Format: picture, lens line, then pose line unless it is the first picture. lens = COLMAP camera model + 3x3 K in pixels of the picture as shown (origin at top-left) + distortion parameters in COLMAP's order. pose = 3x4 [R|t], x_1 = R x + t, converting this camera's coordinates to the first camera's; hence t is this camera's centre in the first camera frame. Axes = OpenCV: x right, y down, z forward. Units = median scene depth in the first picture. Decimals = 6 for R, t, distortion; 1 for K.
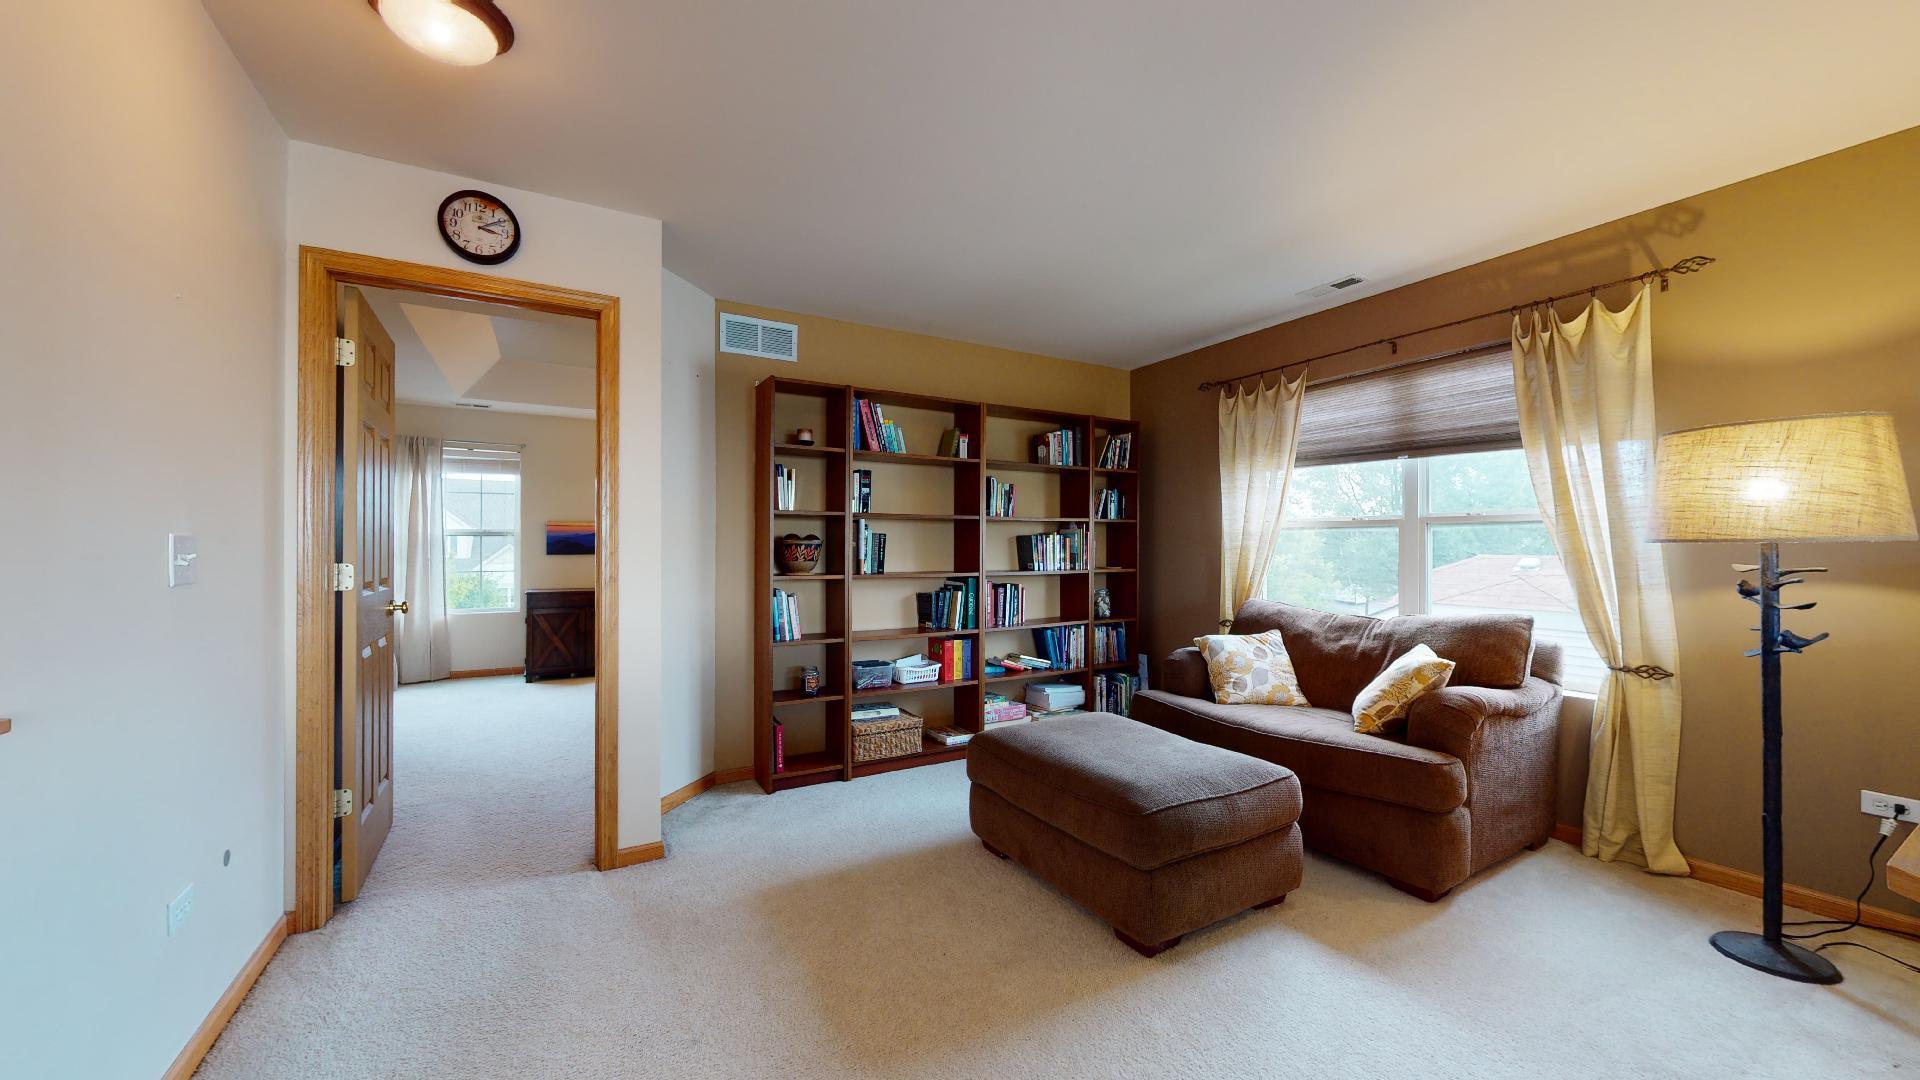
lens RADIAL K [[703.2, 0, 955.3], [0, 703.2, 543.0], [0, 0, 1]] dist [-0.003059, 0.000005]
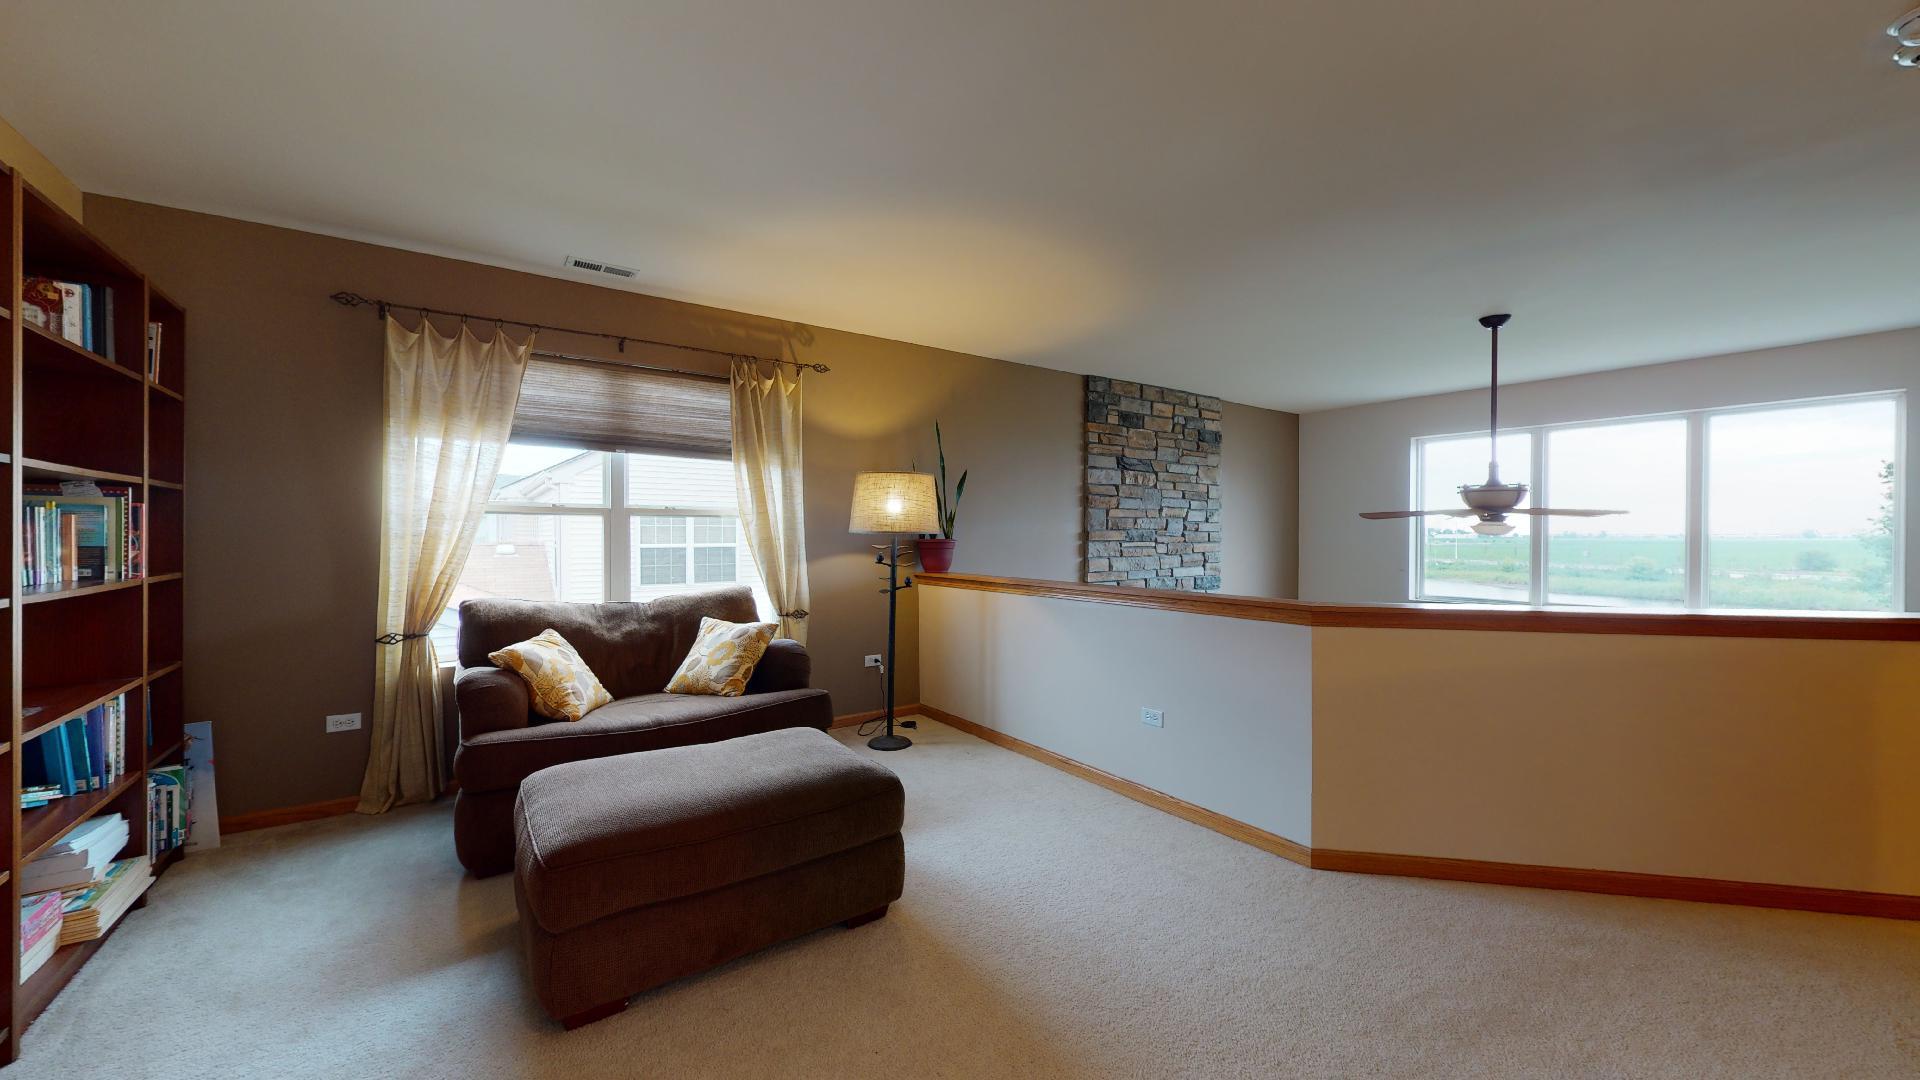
lens RADIAL K [[703.2, 0, 959.8], [0, 703.2, 542.8], [0, 0, 1]] dist [-0.003059, 0.000005]
pose [[-0.097111, -0.007492, 0.995245, -0.475641], [-0.007103, 0.999951, 0.006834, 0.006583], [-0.995248, -0.006406, -0.097160, 0.592245]]
